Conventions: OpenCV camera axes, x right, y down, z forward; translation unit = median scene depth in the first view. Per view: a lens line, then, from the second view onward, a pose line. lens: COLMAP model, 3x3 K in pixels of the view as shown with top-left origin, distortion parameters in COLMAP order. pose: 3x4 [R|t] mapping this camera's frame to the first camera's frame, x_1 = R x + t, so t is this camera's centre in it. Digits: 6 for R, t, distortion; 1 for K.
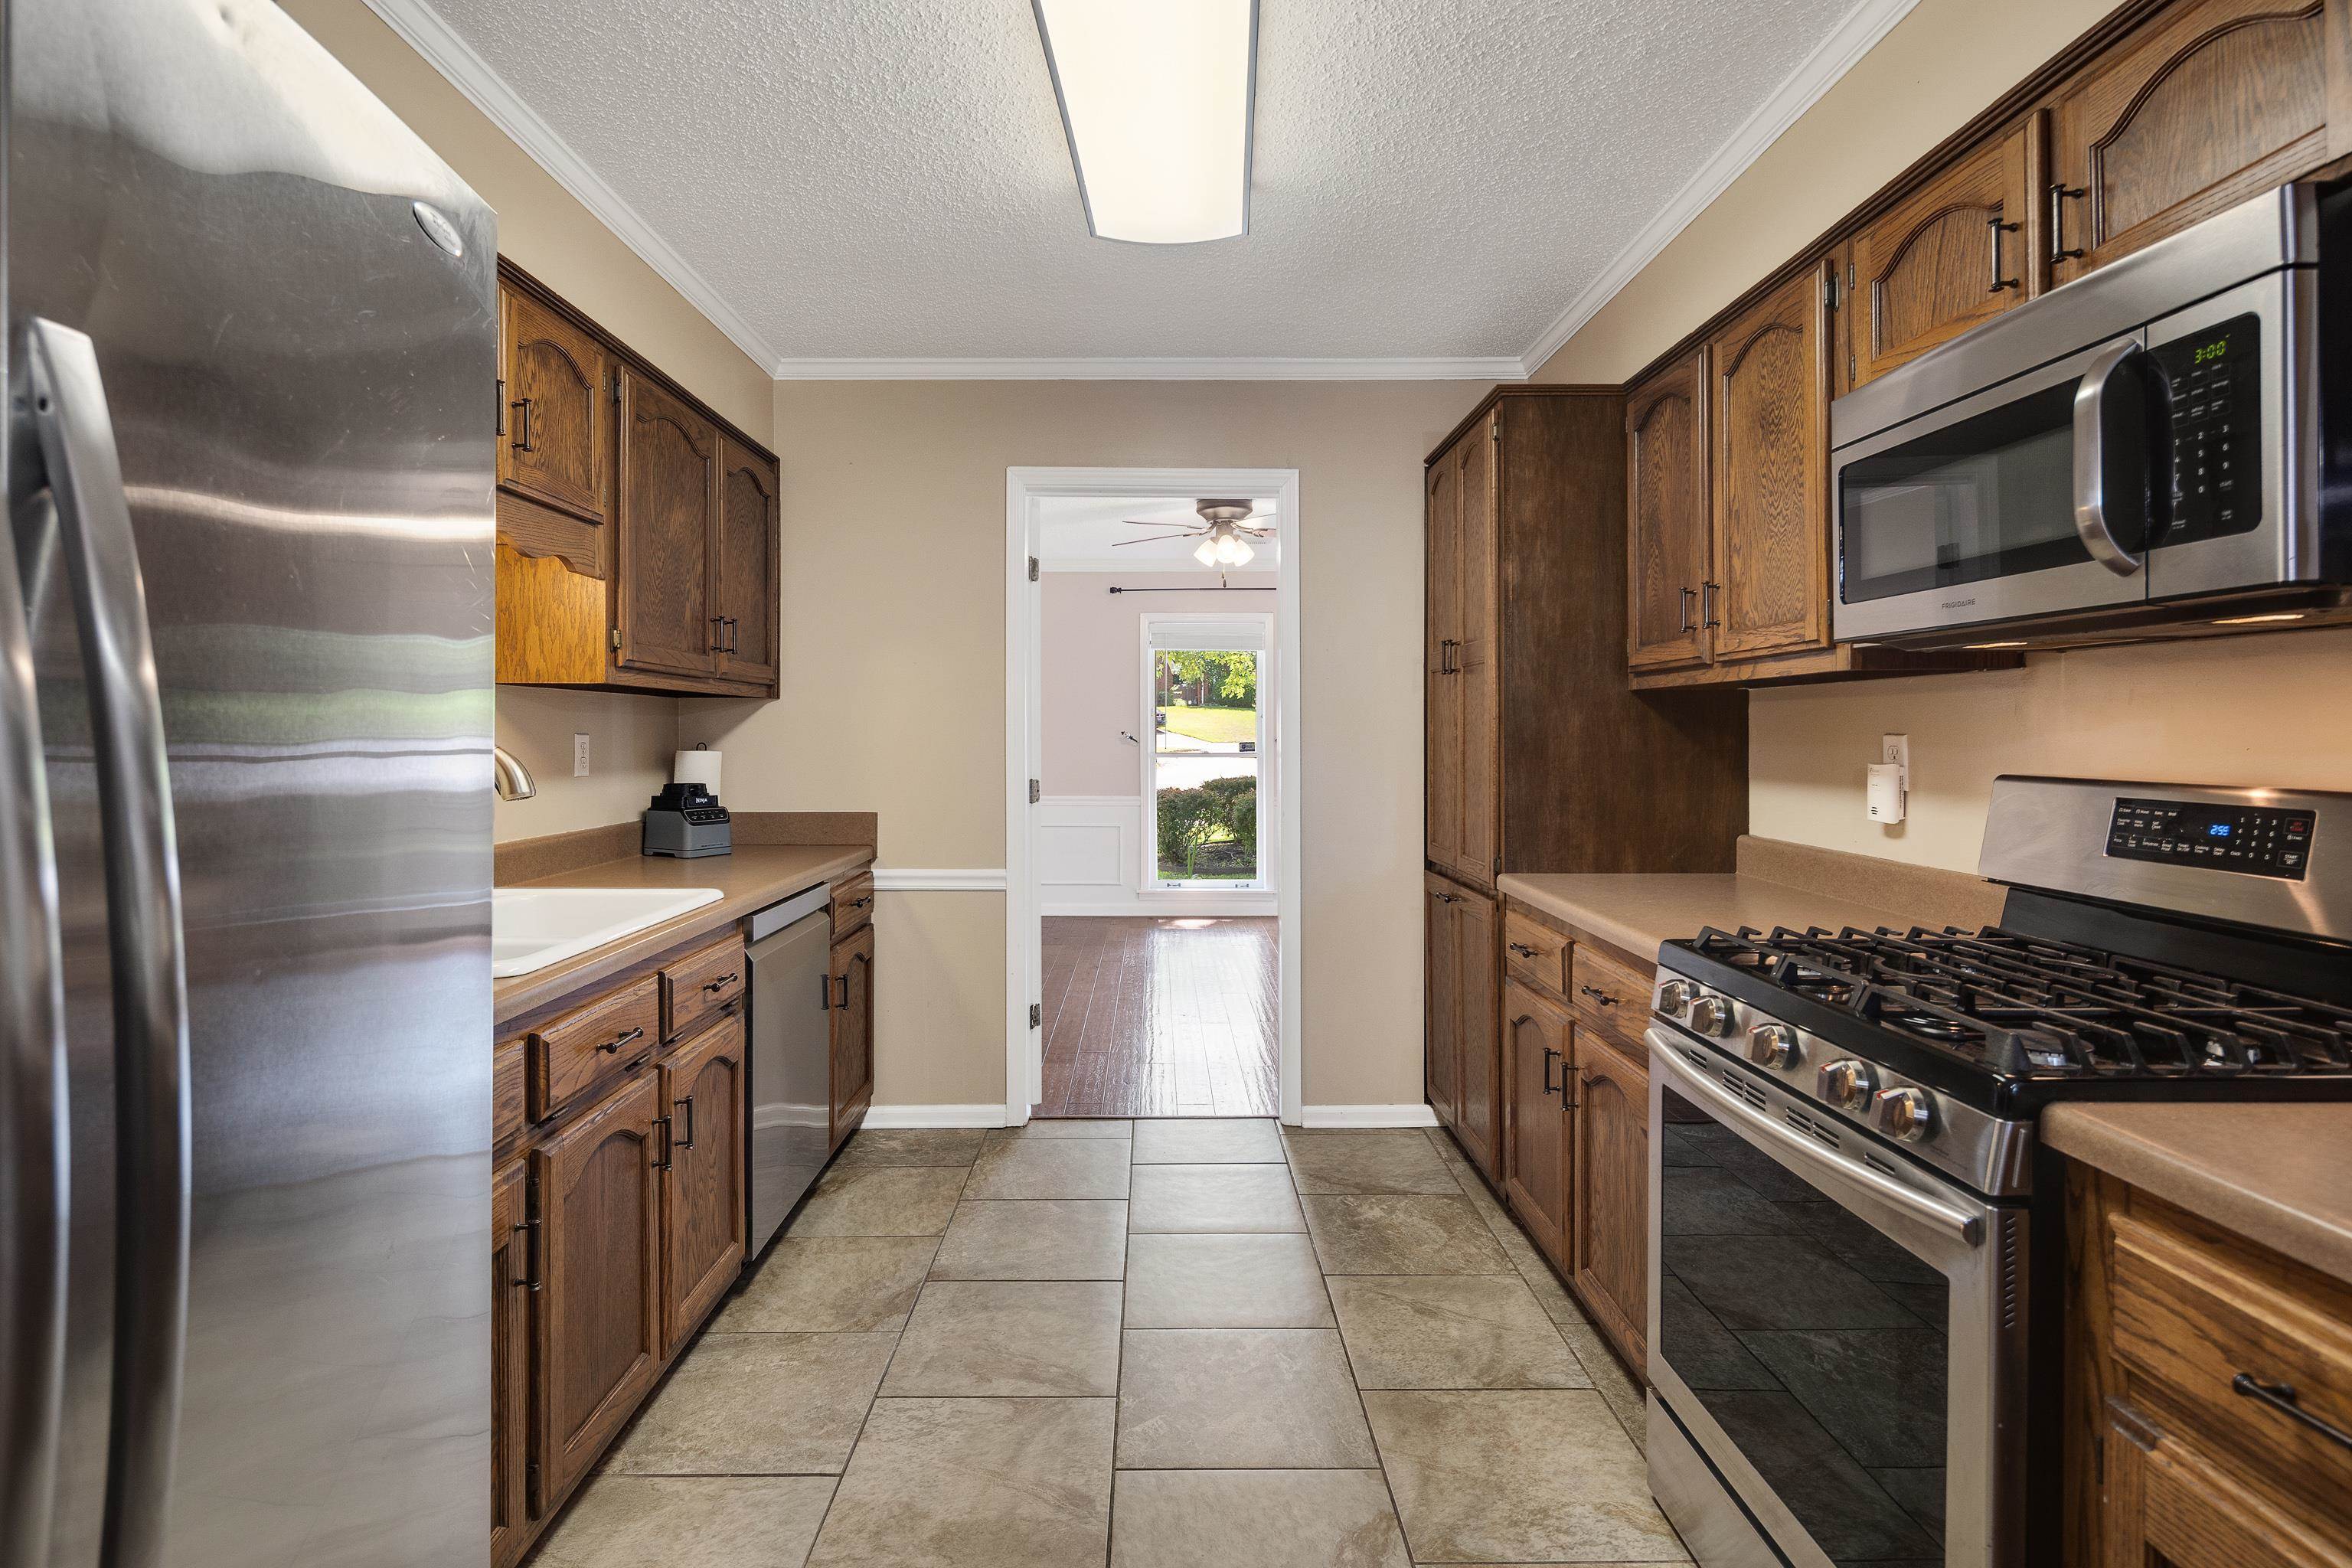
lens RADIAL K [[1141.7, 0, 1160.8], [0, 1141.7, 738.1], [0, 0, 1]] dist [0.005075, -0.002961]
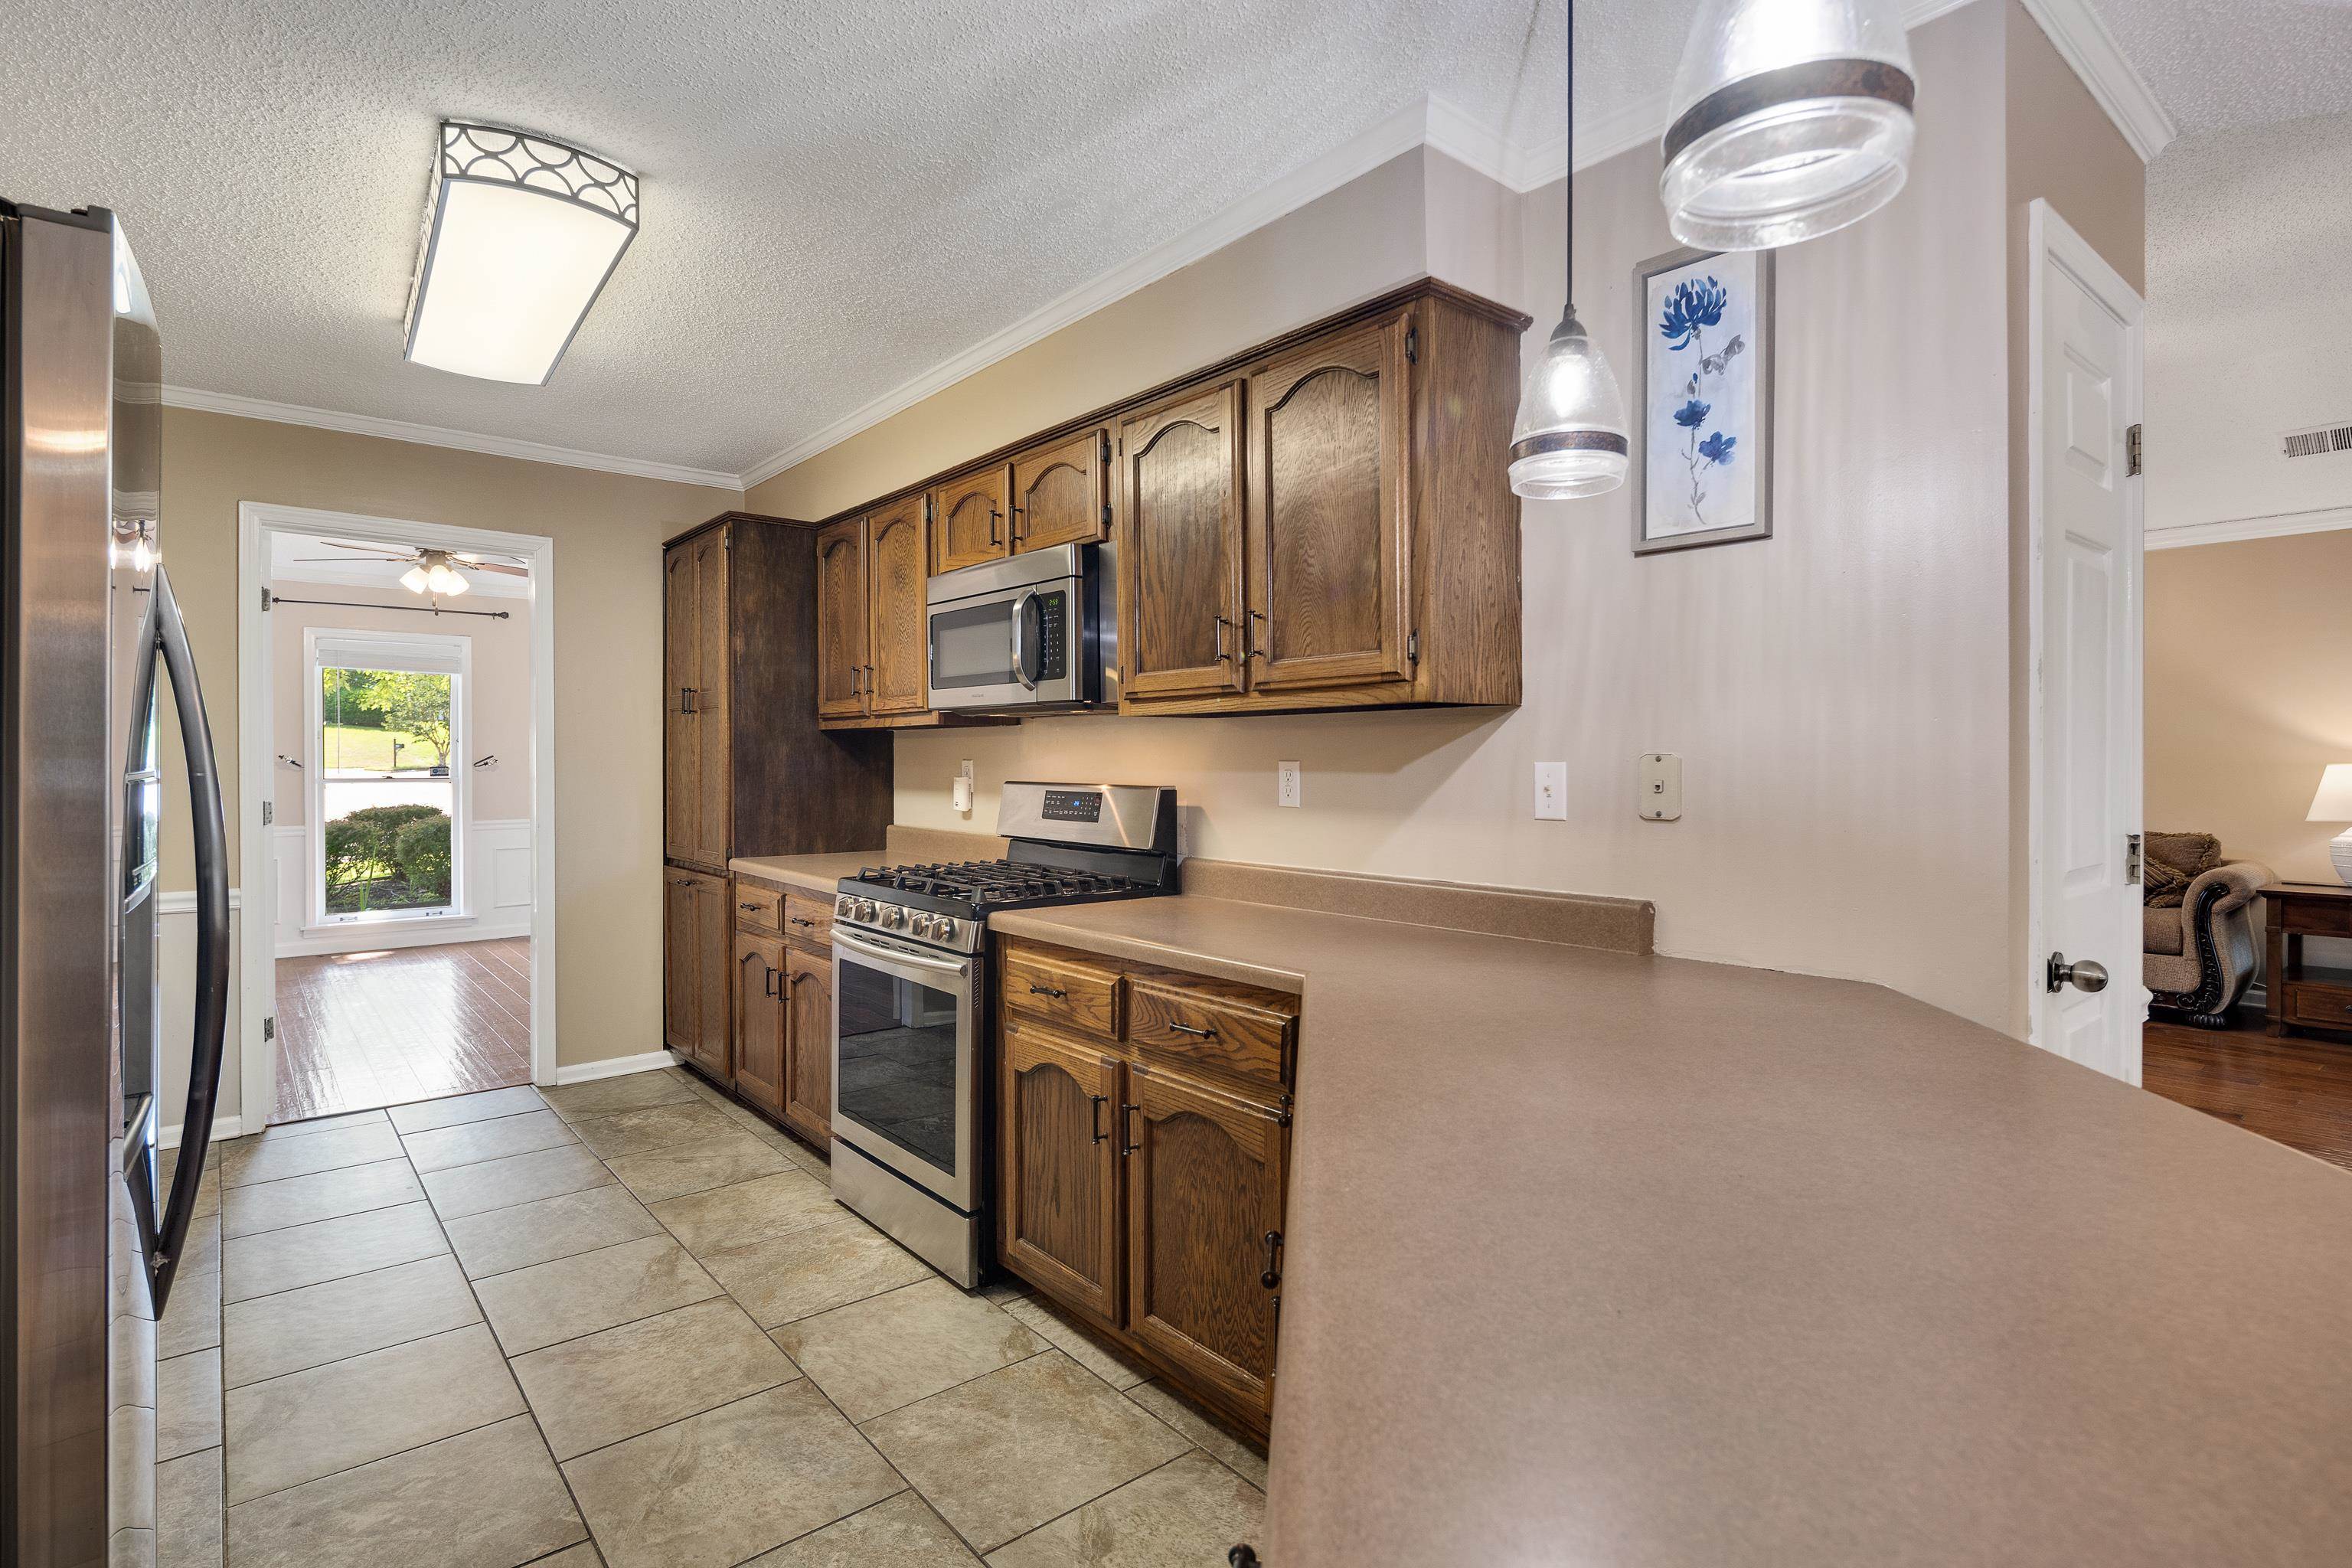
lens RADIAL K [[1141.7, 0, 1154.0], [0, 1141.7, 768.8], [0, 0, 1]] dist [0.005075, -0.002961]
pose [[0.778275, -0.002858, 0.627917, -0.212209], [0.000018, 0.999990, 0.004530, 0.002164], [-0.627924, -0.003515, 0.778267, -0.495093]]
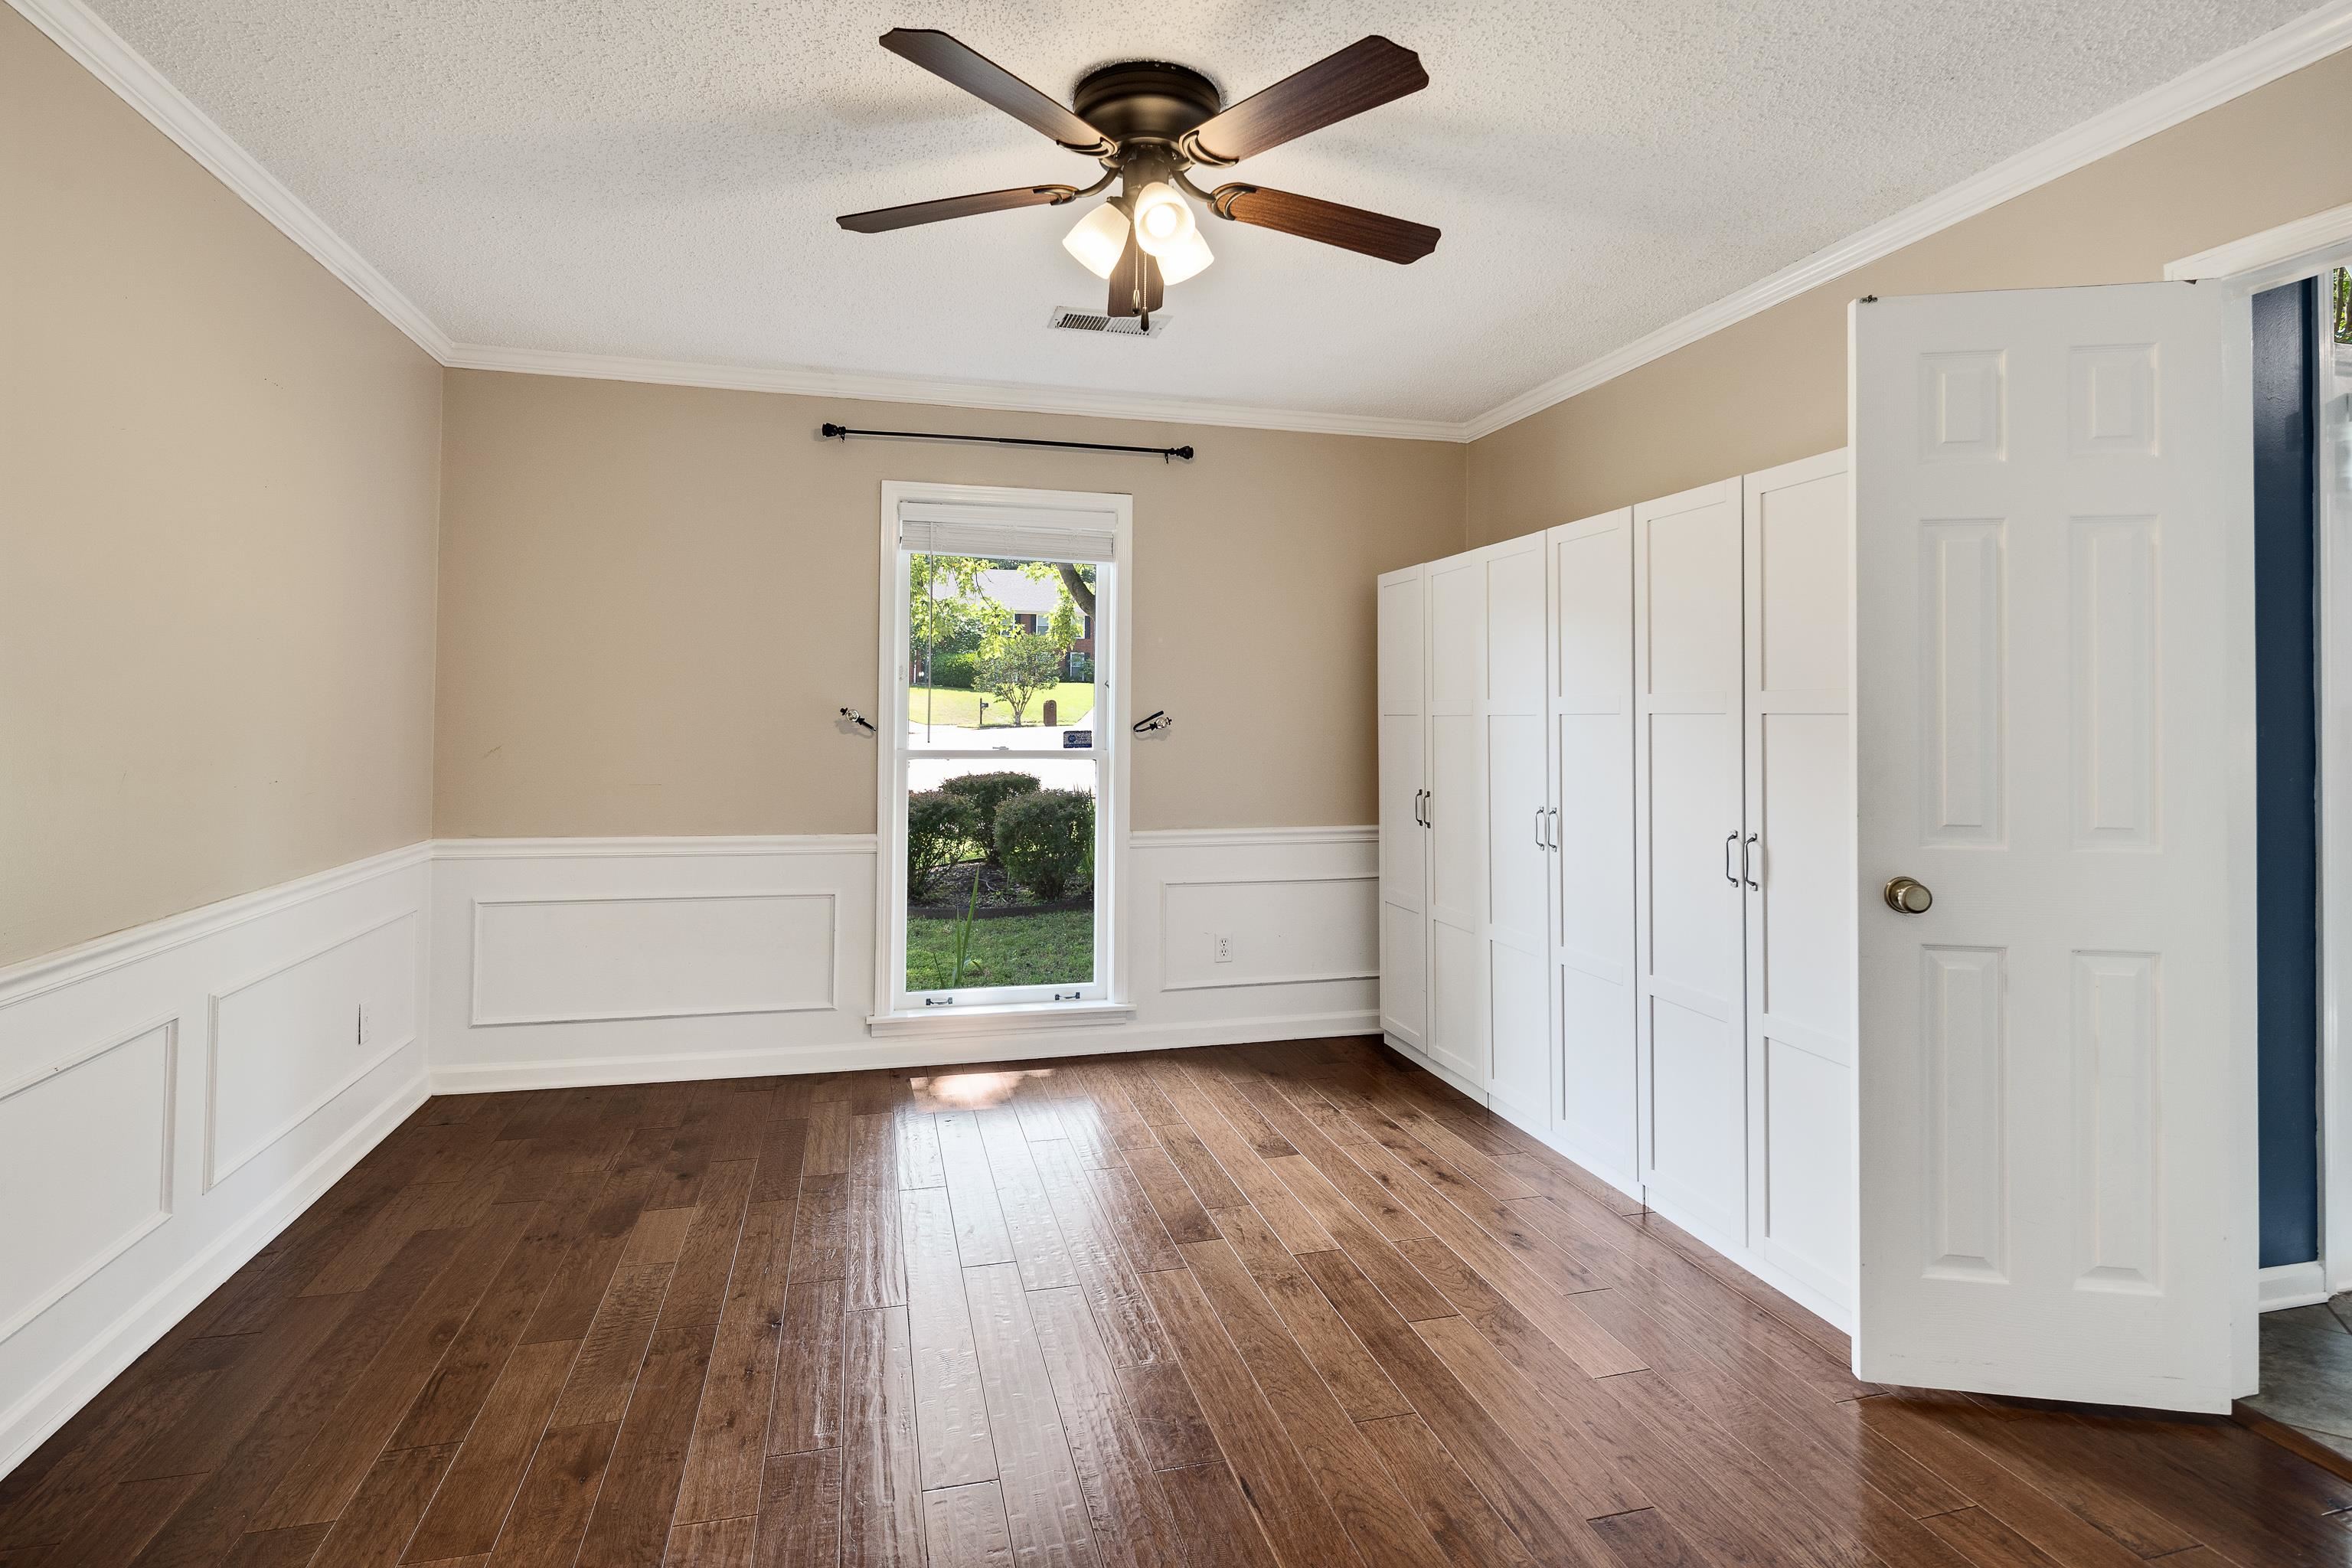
lens RADIAL K [[1141.7, 0, 1152.4], [0, 1141.7, 698.1], [0, 0, 1]] dist [0.005075, -0.002961]
pose [[0.970324, 0.014687, 0.241361, -0.074304], [-0.009858, 0.999727, -0.021200, -0.004111], [-0.241606, 0.018192, 0.970204, 1.540389]]
